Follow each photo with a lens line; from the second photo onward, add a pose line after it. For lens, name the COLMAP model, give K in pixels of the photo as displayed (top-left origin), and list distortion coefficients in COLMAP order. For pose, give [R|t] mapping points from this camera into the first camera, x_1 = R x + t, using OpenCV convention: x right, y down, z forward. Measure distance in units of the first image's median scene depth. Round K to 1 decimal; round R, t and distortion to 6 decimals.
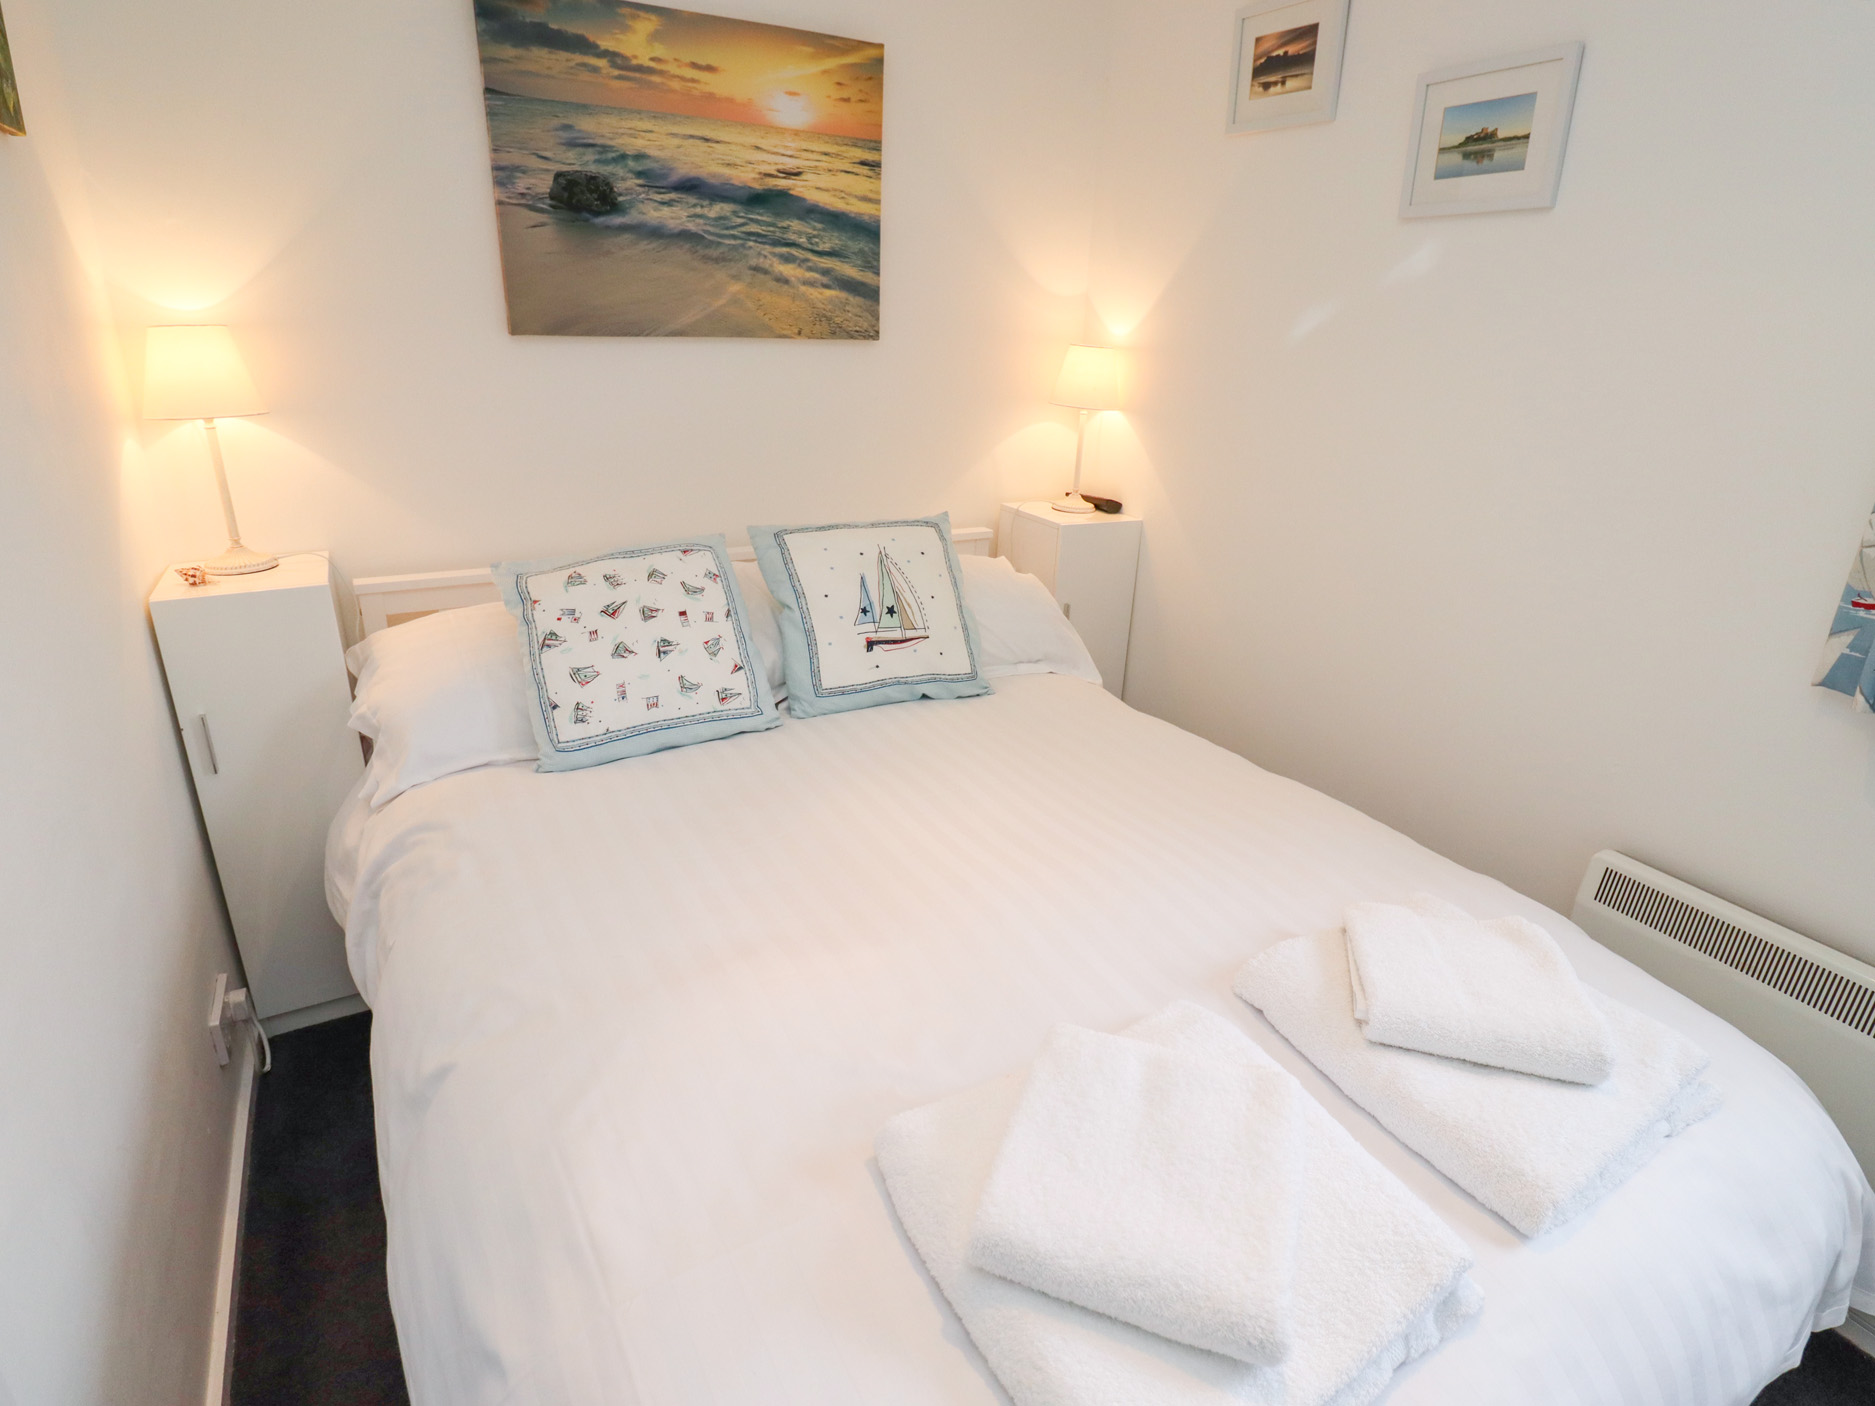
lens RADIAL K [[1009.8, 0, 979.8], [0, 1009.8, 697.4], [0, 0, 1]] dist [-0.002267, -0.011161]
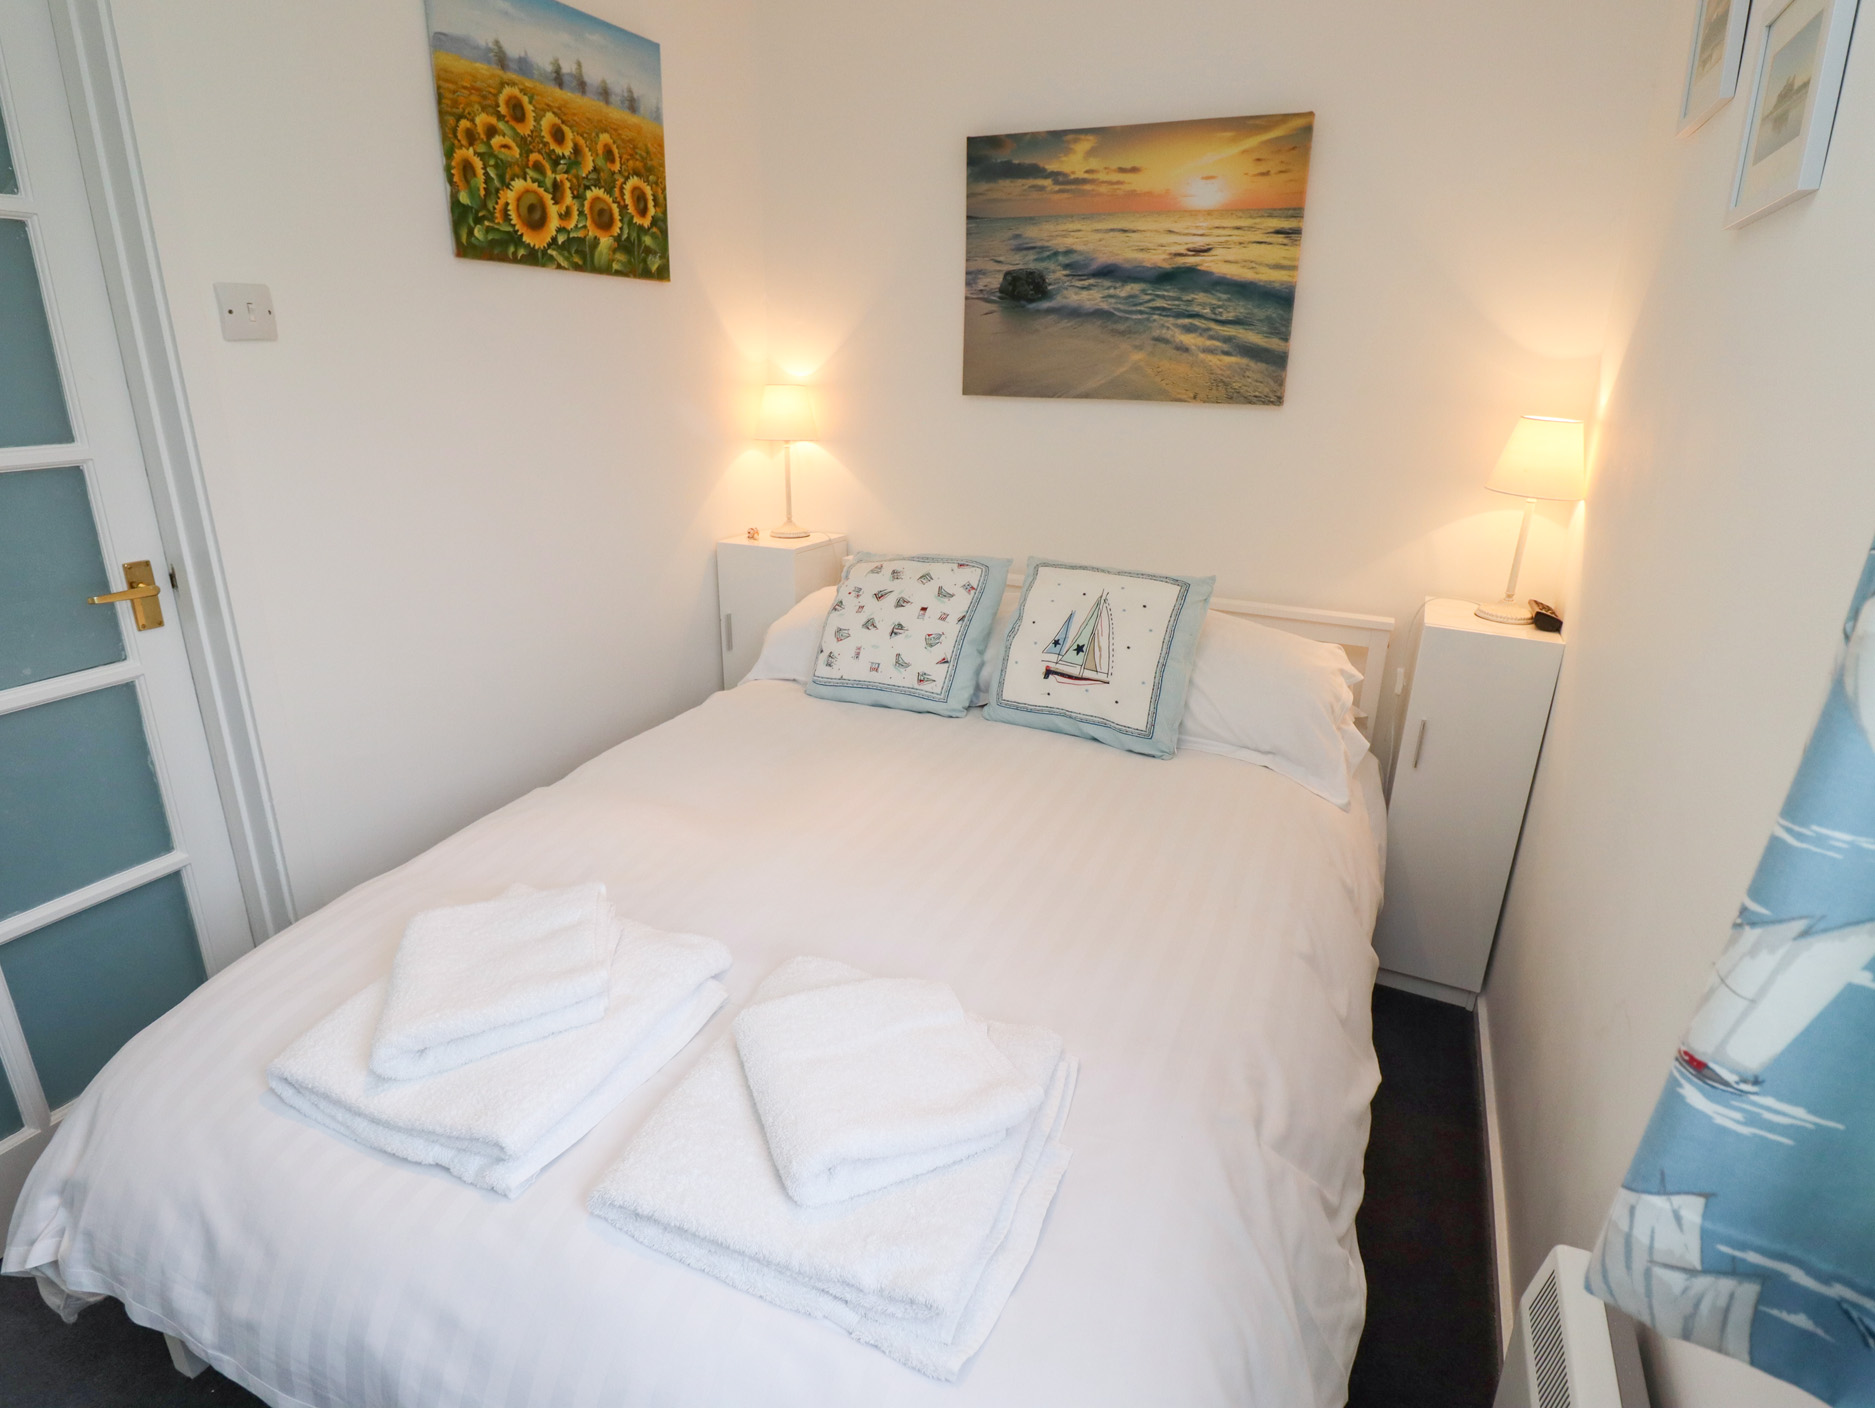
lens RADIAL K [[1009.8, 0, 943.7], [0, 1009.8, 703.8], [0, 0, 1]] dist [-0.002267, -0.011161]
pose [[0.560145, 0.245196, -0.791275, 0.672747], [-0.299755, 0.950457, 0.082325, -0.073430], [0.772259, 0.191075, 0.605893, 0.249085]]
